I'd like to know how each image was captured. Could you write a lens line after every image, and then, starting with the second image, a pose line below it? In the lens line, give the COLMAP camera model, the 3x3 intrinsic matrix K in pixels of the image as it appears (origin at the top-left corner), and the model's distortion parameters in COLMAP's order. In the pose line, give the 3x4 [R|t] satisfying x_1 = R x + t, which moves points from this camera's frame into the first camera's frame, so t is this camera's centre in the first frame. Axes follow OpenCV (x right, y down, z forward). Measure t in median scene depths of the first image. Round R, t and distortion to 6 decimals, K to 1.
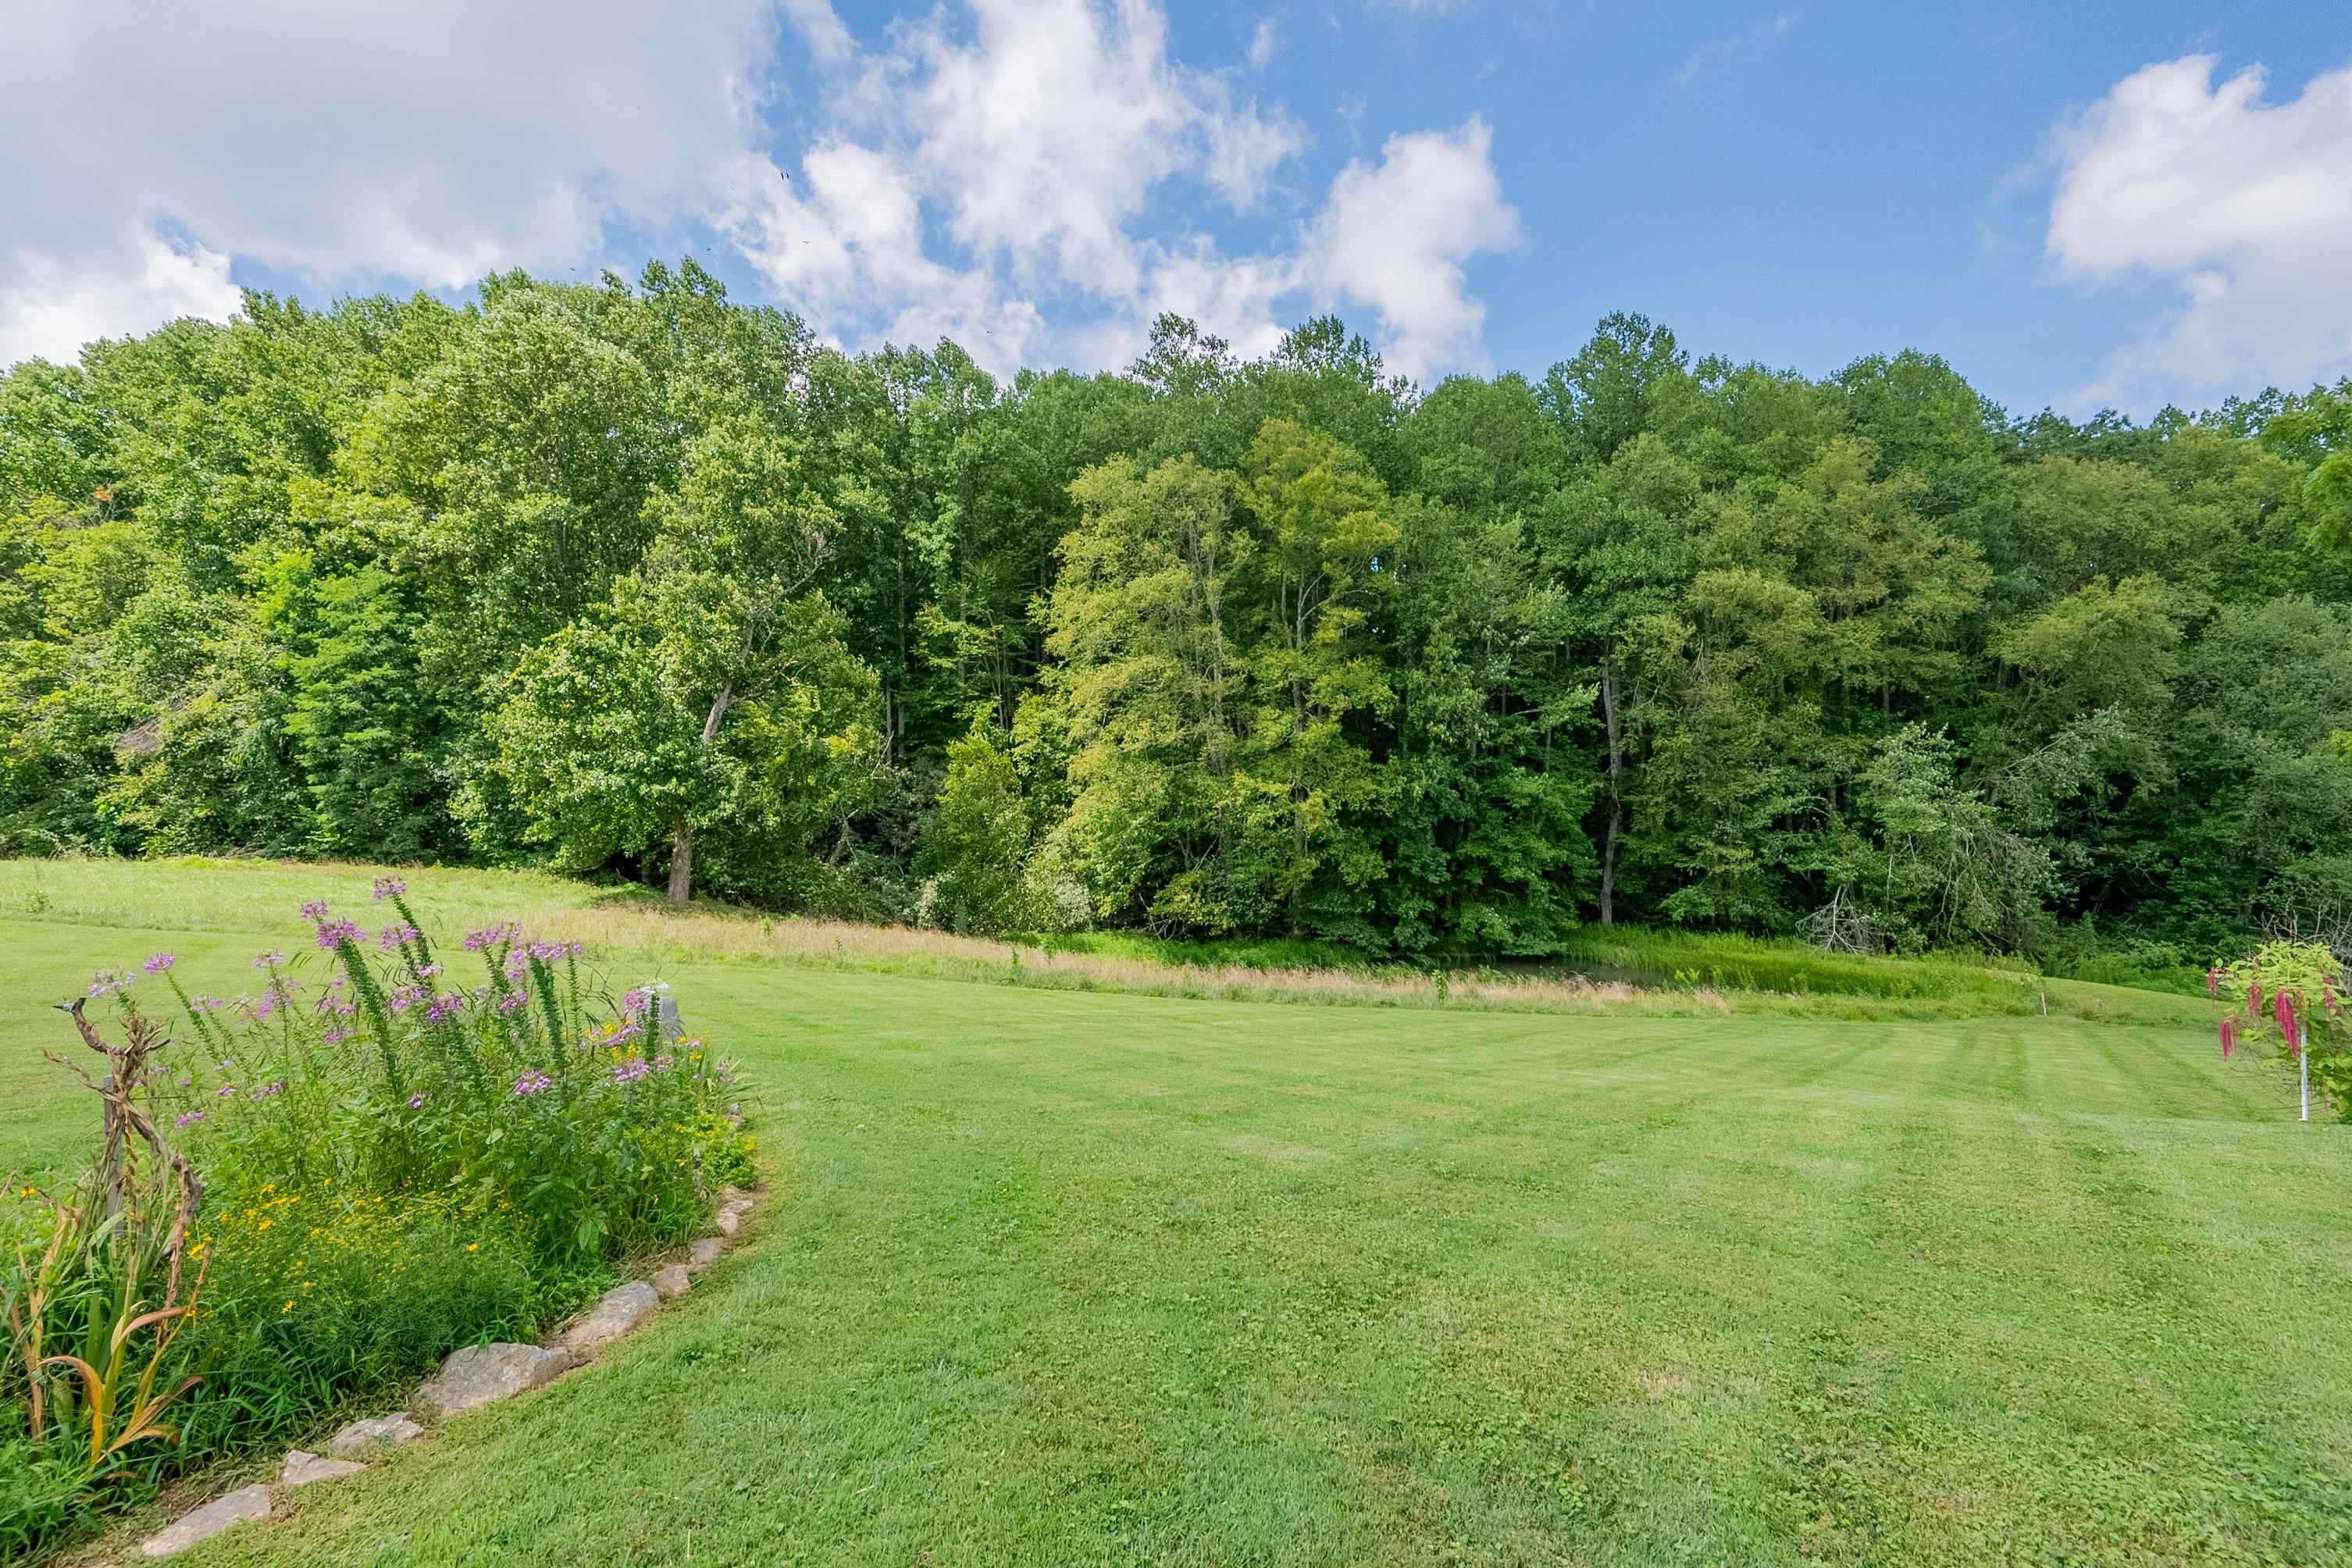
lens RADIAL K [[1014.0, 0, 1178.1], [0, 1014.0, 788.6], [0, 0, 1]] dist [0.003467, 0.001440]
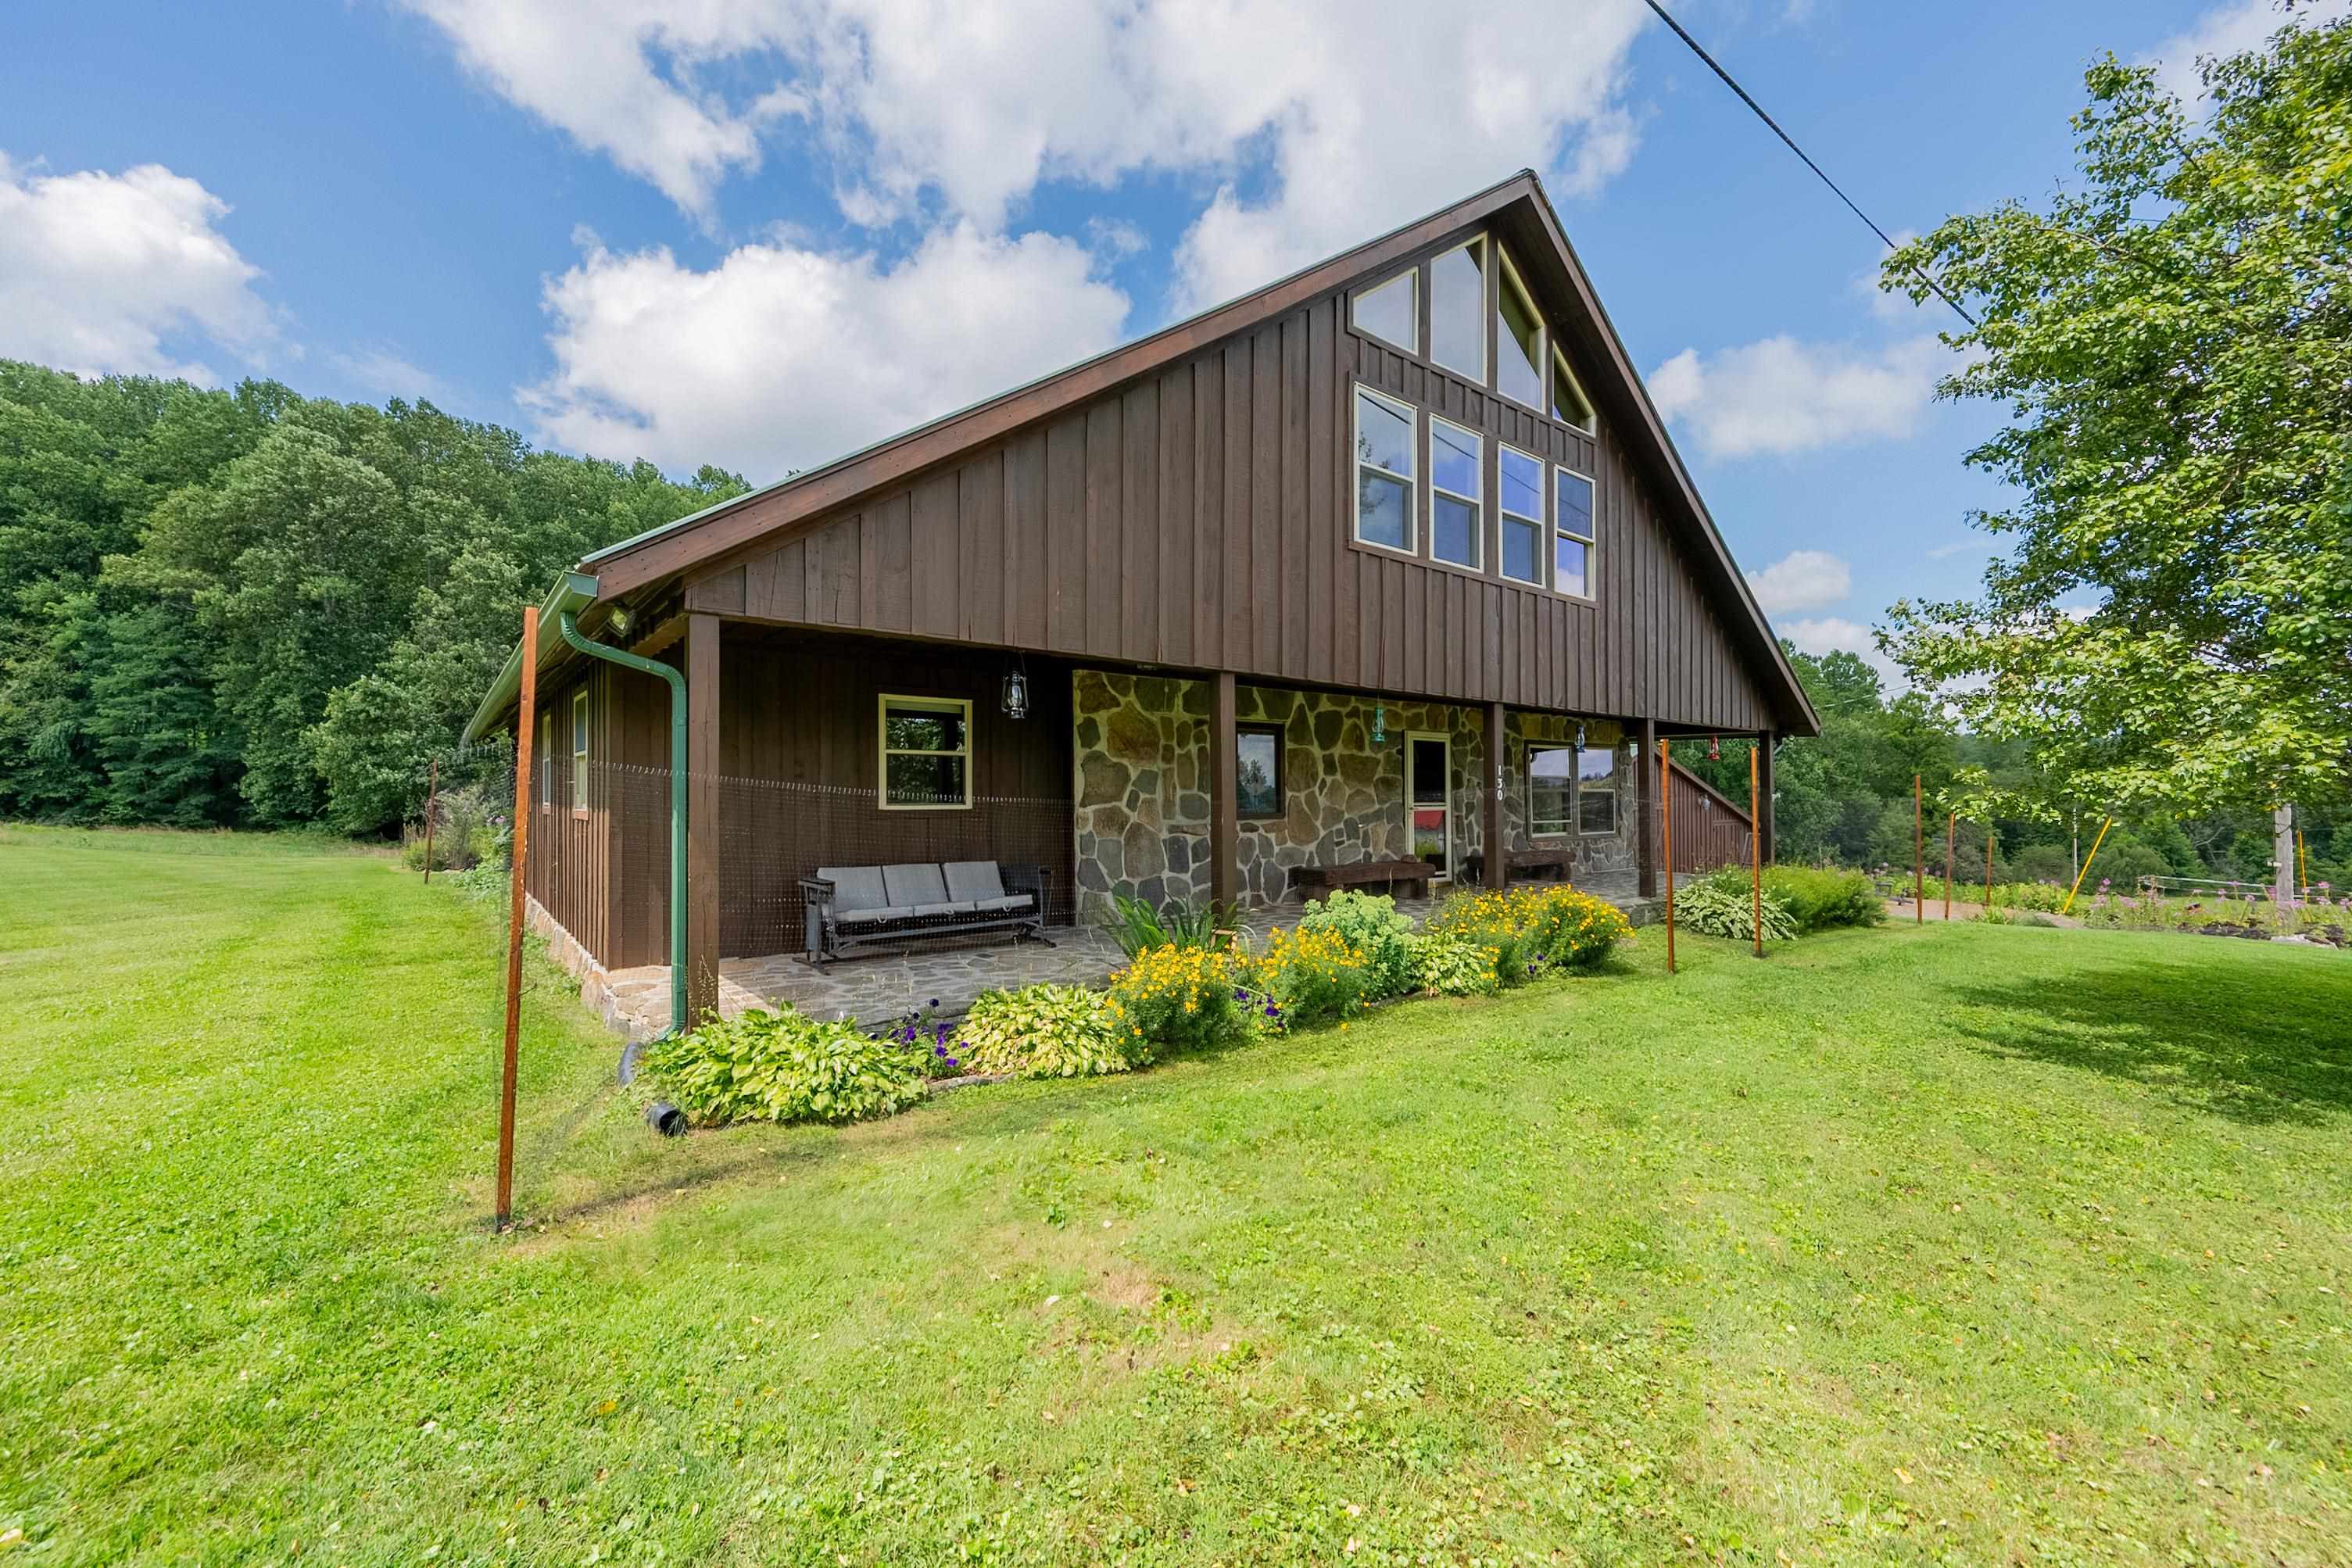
lens RADIAL K [[945.9, 0, 1172.1], [0, 945.9, 782.5], [0, 0, 1]] dist [0.000585, -0.000081]
pose [[0.960536, 0.013496, 0.277830, 0.163217], [-0.015983, 0.999850, 0.006686, -0.019555], [-0.277698, -0.010863, 0.960607, -0.609026]]
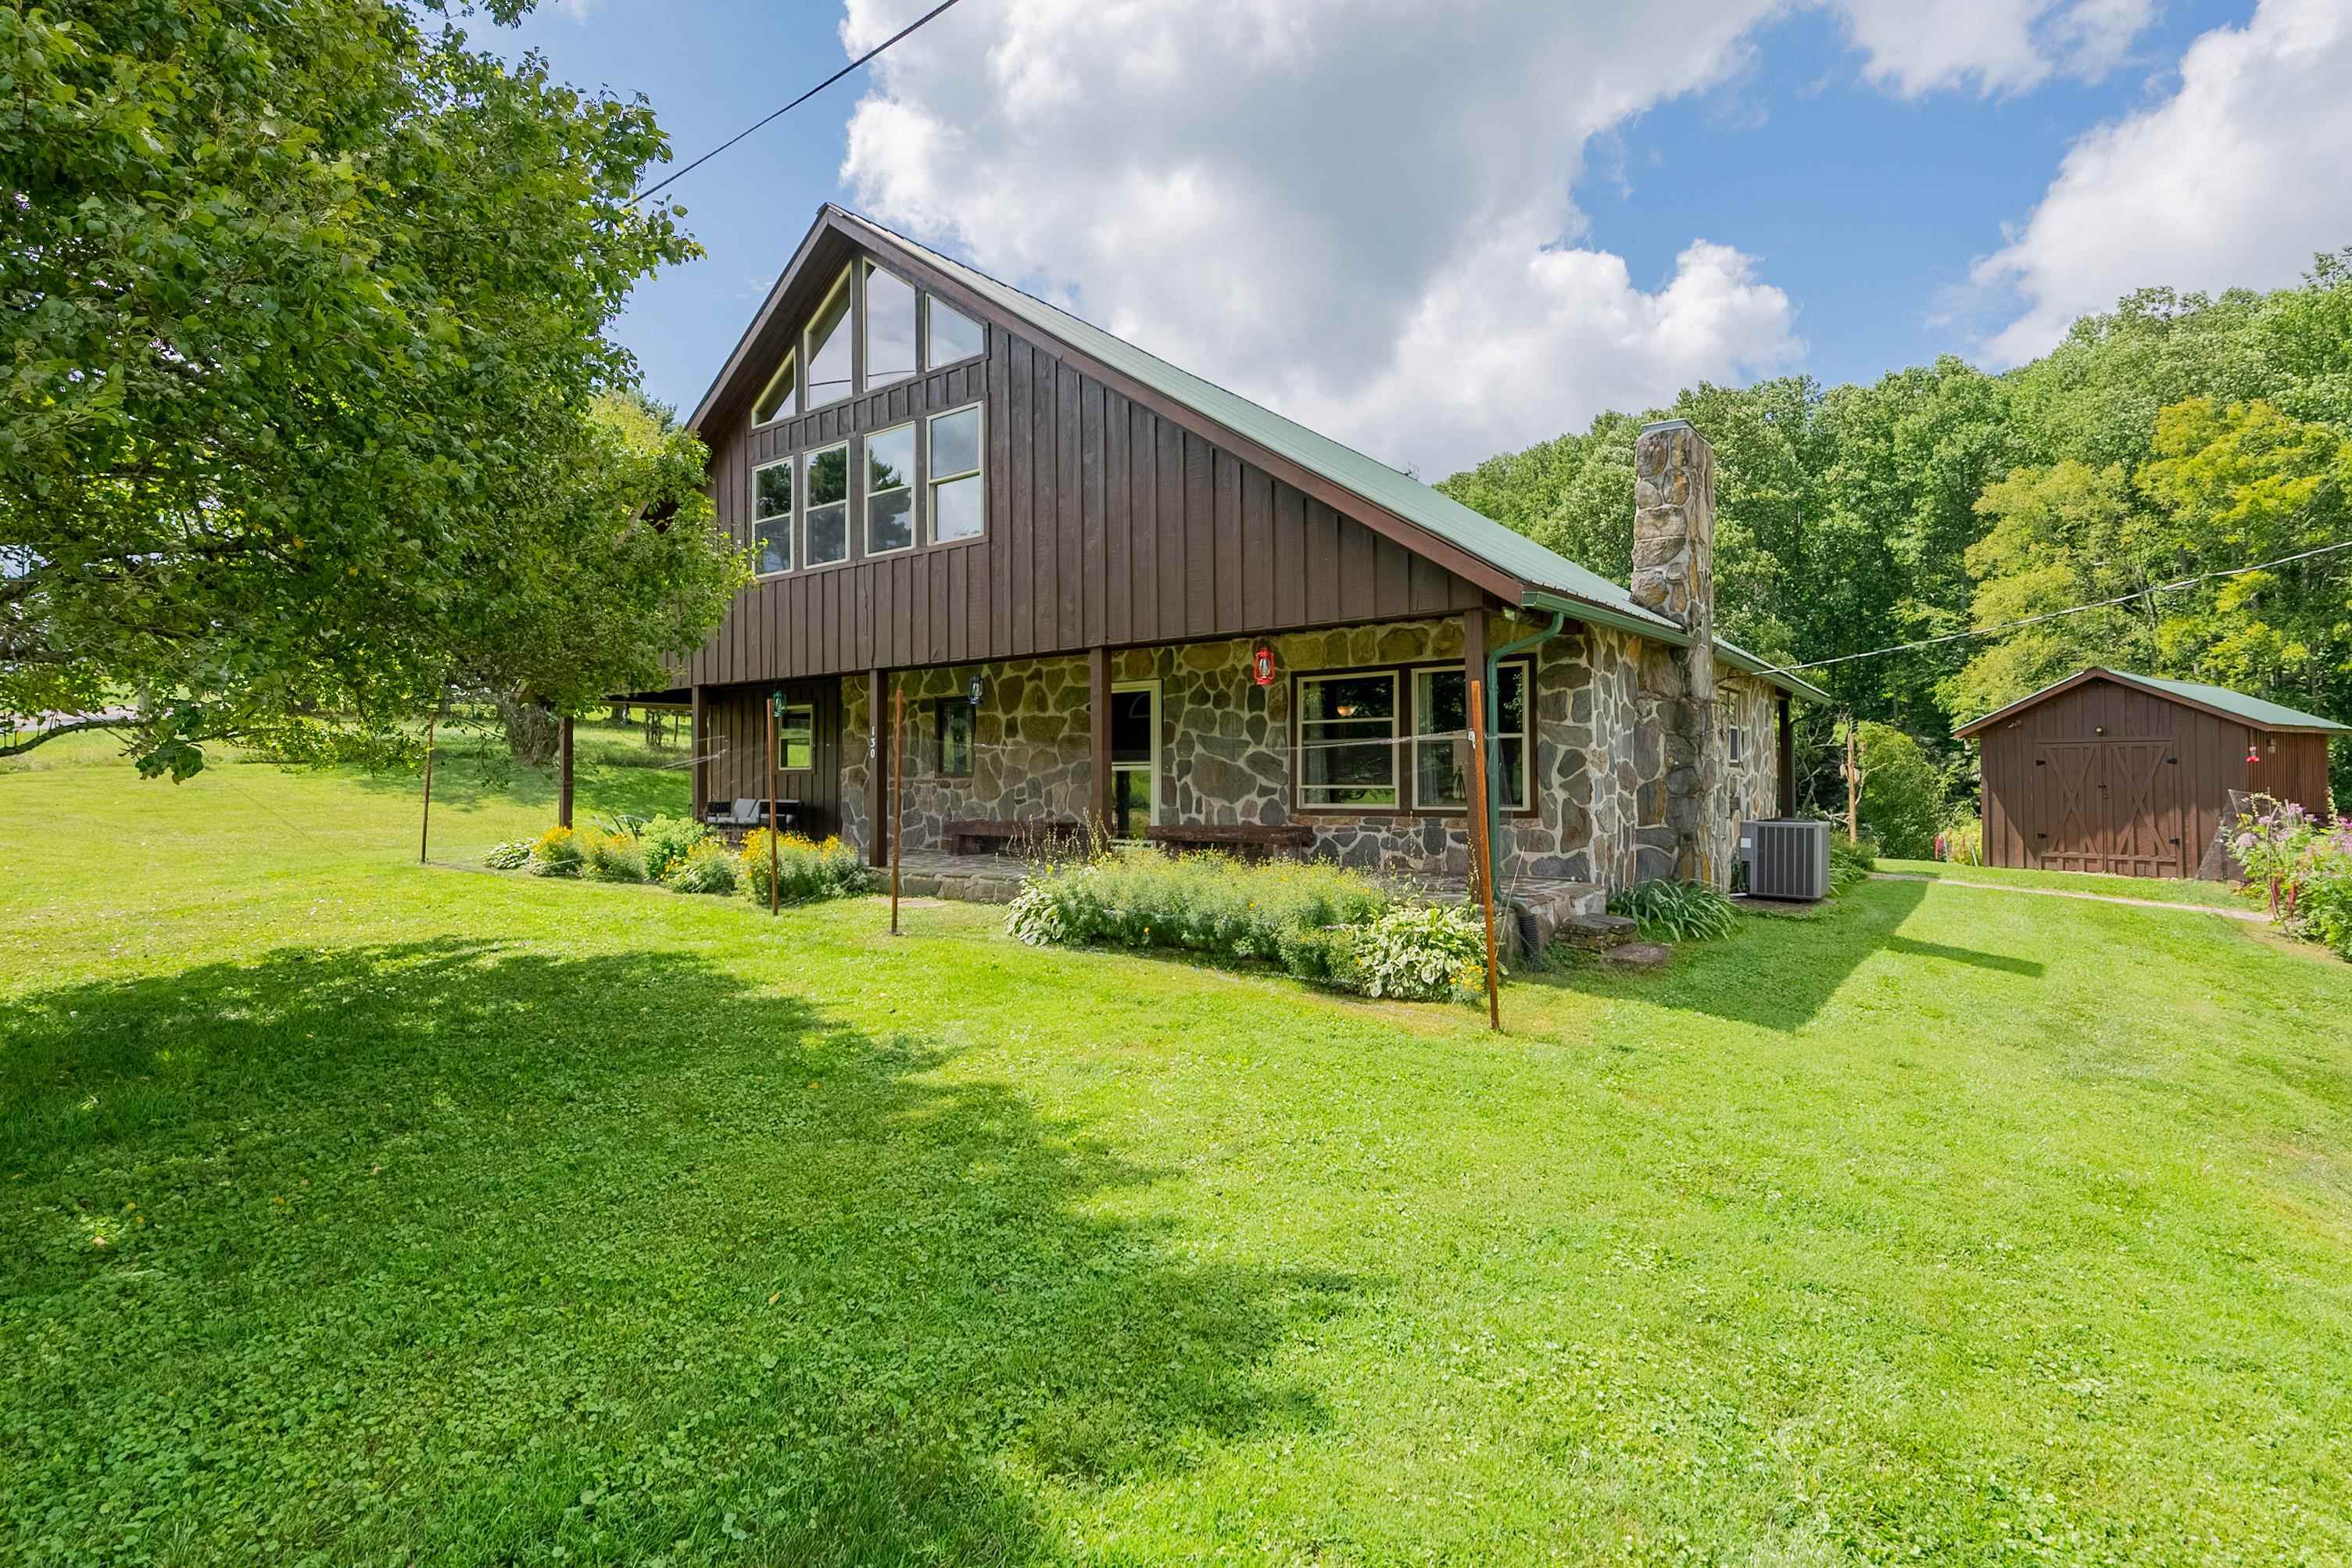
lens RADIAL K [[1136.5, 0, 1183.5], [0, 1136.5, 756.6], [0, 0, 1]] dist [0.000622, -0.001666]
pose [[0.516151, -0.011084, -0.856426, 0.554219], [0.021442, 0.999770, -0.000017, -0.014213], [0.856229, -0.018355, 0.516270, -0.509706]]
